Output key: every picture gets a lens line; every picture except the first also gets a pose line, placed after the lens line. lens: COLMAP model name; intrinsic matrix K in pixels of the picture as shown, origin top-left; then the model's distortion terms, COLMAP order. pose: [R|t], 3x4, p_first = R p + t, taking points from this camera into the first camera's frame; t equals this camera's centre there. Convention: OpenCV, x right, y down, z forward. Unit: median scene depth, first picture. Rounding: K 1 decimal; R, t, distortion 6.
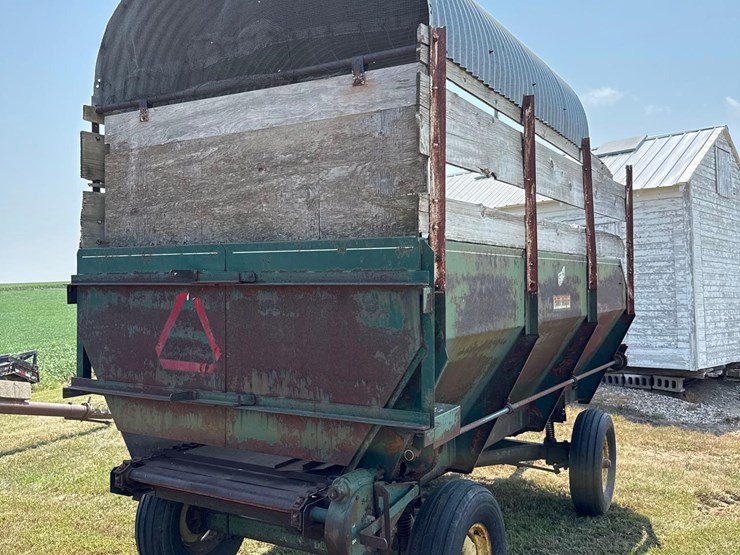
lens RADIAL K [[686.2, 0, 376.6], [0, 686.2, 273.1], [0, 0, 1]] dist [0.186548, -0.412179]
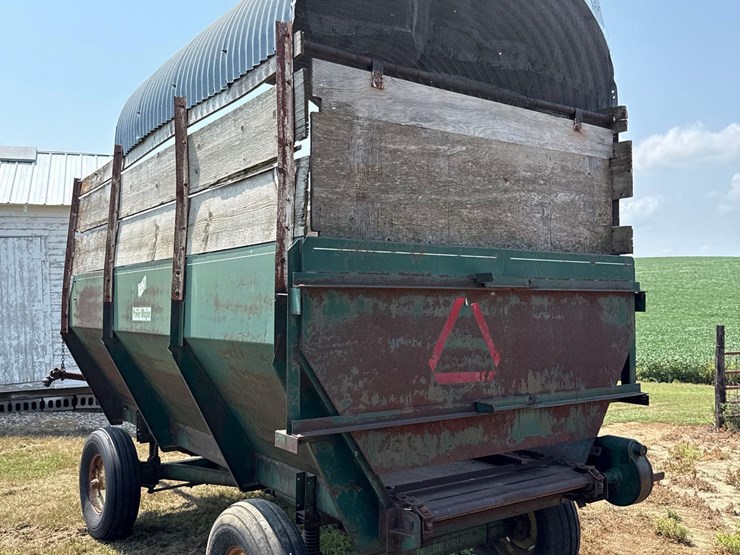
lens RADIAL K [[683.8, 0, 382.3], [0, 683.8, 281.4], [0, 0, 1]] dist [0.153109, -0.322581]
pose [[0.402883, 0.030714, 0.914736, -1.122255], [-0.010824, 0.999527, -0.028794, 0.032943], [-0.915188, 0.001699, 0.403025, 0.709473]]
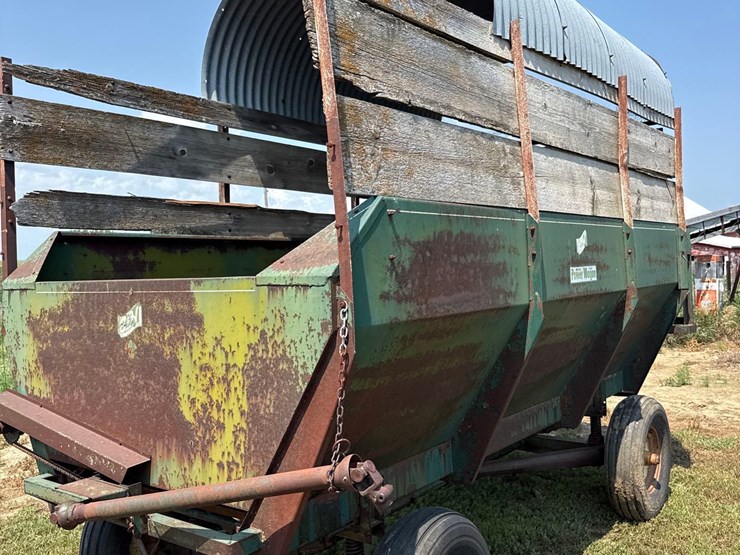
lens RADIAL K [[686.2, 0, 376.6], [0, 686.2, 273.1], [0, 0, 1]] dist [0.186548, -0.412179]
pose [[-0.991893, 0.040772, 0.120356, 0.015794], [0.039577, 0.999141, -0.012308, 0.058844], [-0.120755, -0.007445, -0.992654, 2.682824]]
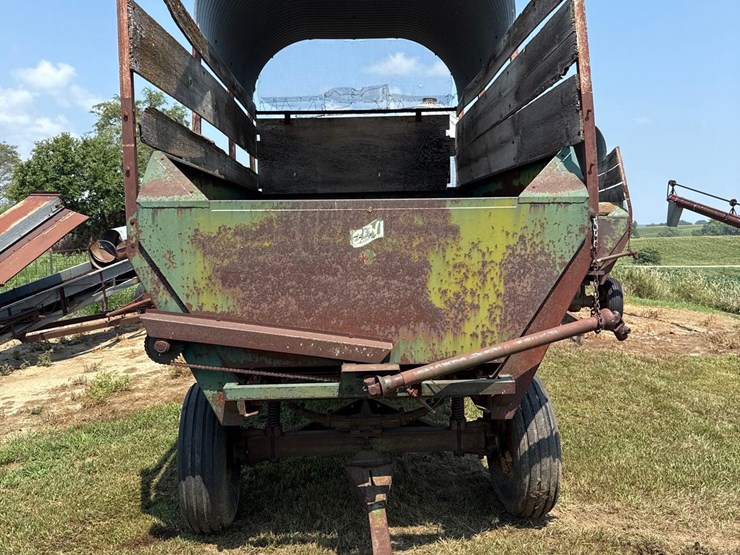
lens RADIAL K [[686.2, 0, 376.6], [0, 686.2, 273.1], [0, 0, 1]] dist [0.186548, -0.412179]
pose [[-0.847702, 0.057263, -0.527373, 0.852854], [0.030960, 0.997803, 0.058579, 0.090738], [0.529568, 0.033330, -0.847612, 2.734817]]
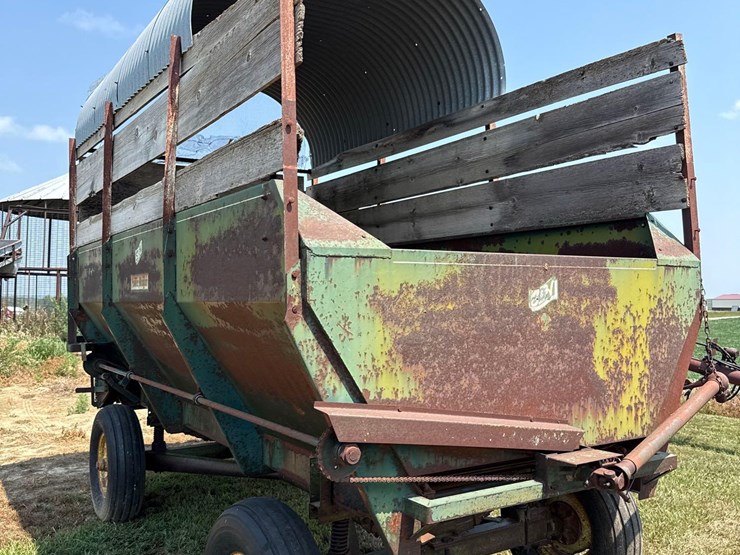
lens RADIAL K [[686.2, 0, 376.6], [0, 686.2, 273.1], [0, 0, 1]] dist [0.186548, -0.412179]
pose [[-0.456340, -0.019735, -0.889586, 1.160561], [0.027446, 0.998966, -0.036241, 0.090290], [0.889382, -0.040954, -0.455327, 2.142323]]
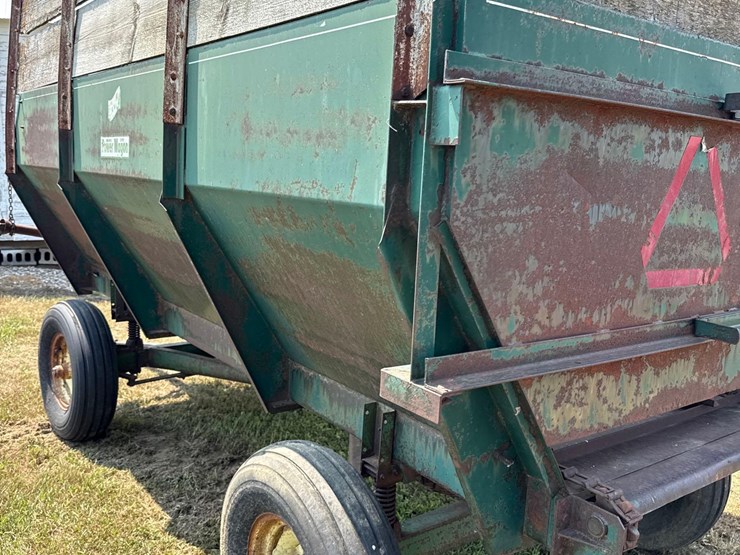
lens RADIAL K [[690.0, 0, 376.7], [0, 690.0, 283.1], [0, 0, 1]] dist [0.176051, -0.382874]
pose [[0.380635, -0.130980, 0.915402, -0.829250], [-0.061301, 0.984166, 0.166309, 0.061047], [-0.922691, -0.119418, 0.366579, 0.988080]]
